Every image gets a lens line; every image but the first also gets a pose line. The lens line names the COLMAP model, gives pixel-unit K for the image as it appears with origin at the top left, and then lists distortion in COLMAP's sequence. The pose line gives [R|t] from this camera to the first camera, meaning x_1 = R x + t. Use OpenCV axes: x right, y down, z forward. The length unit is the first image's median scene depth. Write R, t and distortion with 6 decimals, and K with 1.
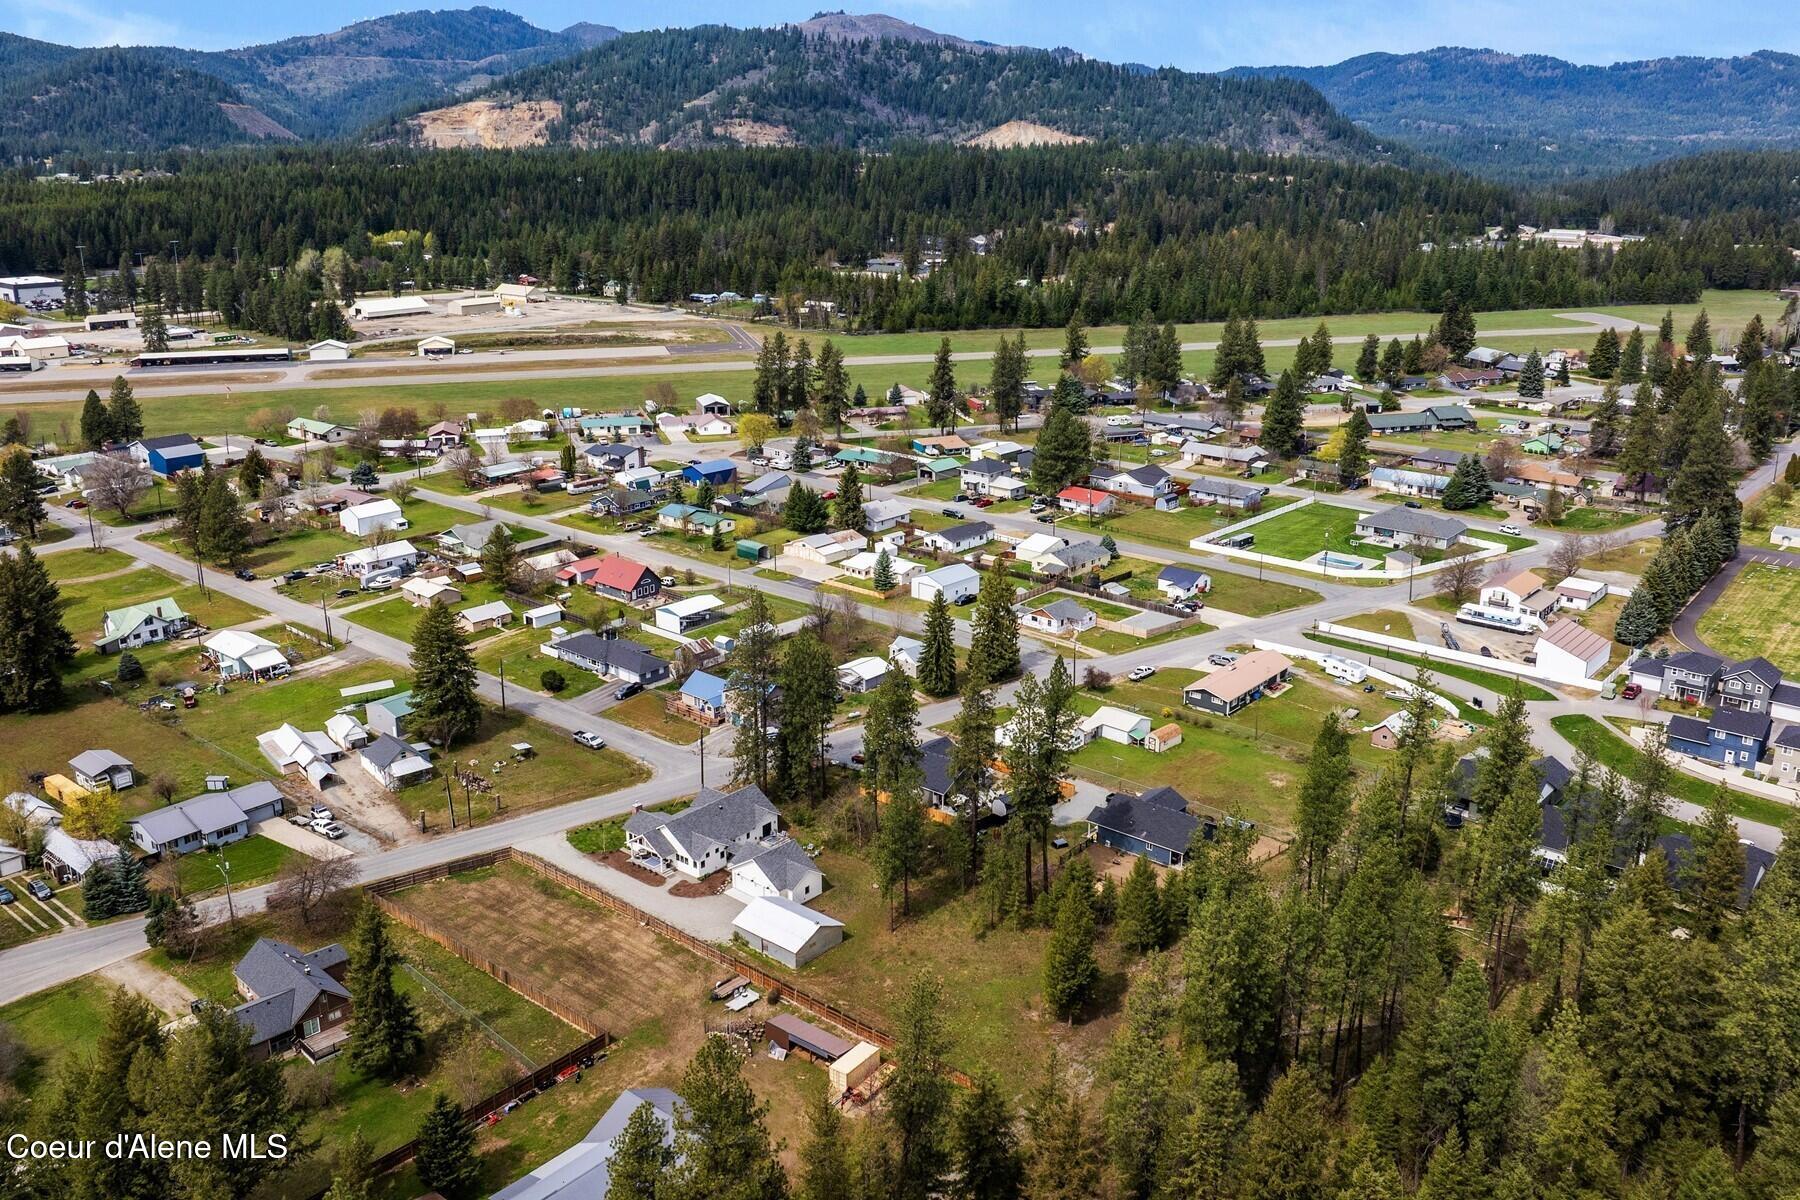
lens RADIAL K [[1502.8, 0, 901.6], [0, 1502.8, 598.9], [0, 0, 1]] dist [-0.014239, -0.008151]
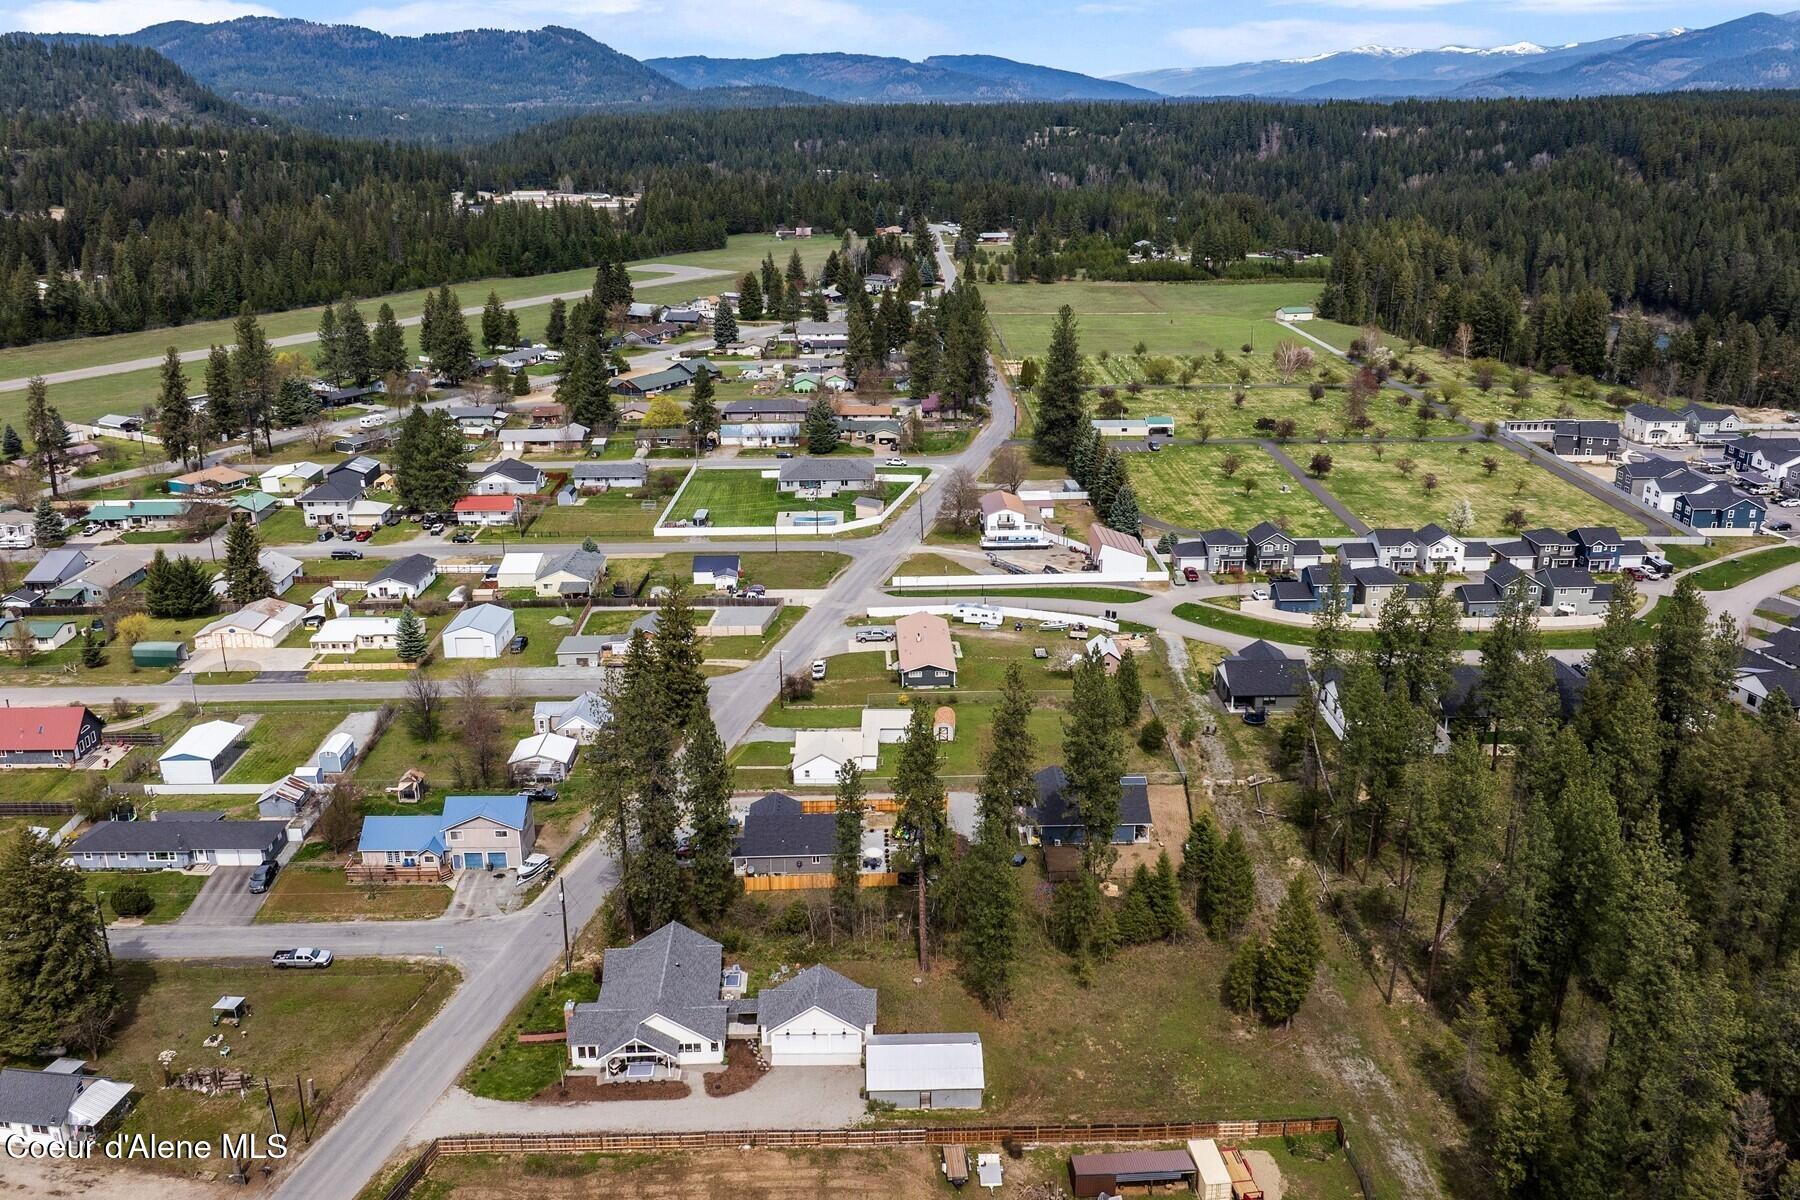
lens RADIAL K [[1502.8, 0, 900.7], [0, 1502.8, 601.7], [0, 0, 1]] dist [-0.014239, -0.008151]
pose [[0.741260, -0.218178, 0.634769, -0.252264], [0.207060, 0.973903, 0.092946, -0.043829], [-0.638482, 0.062538, 0.767091, 0.187759]]
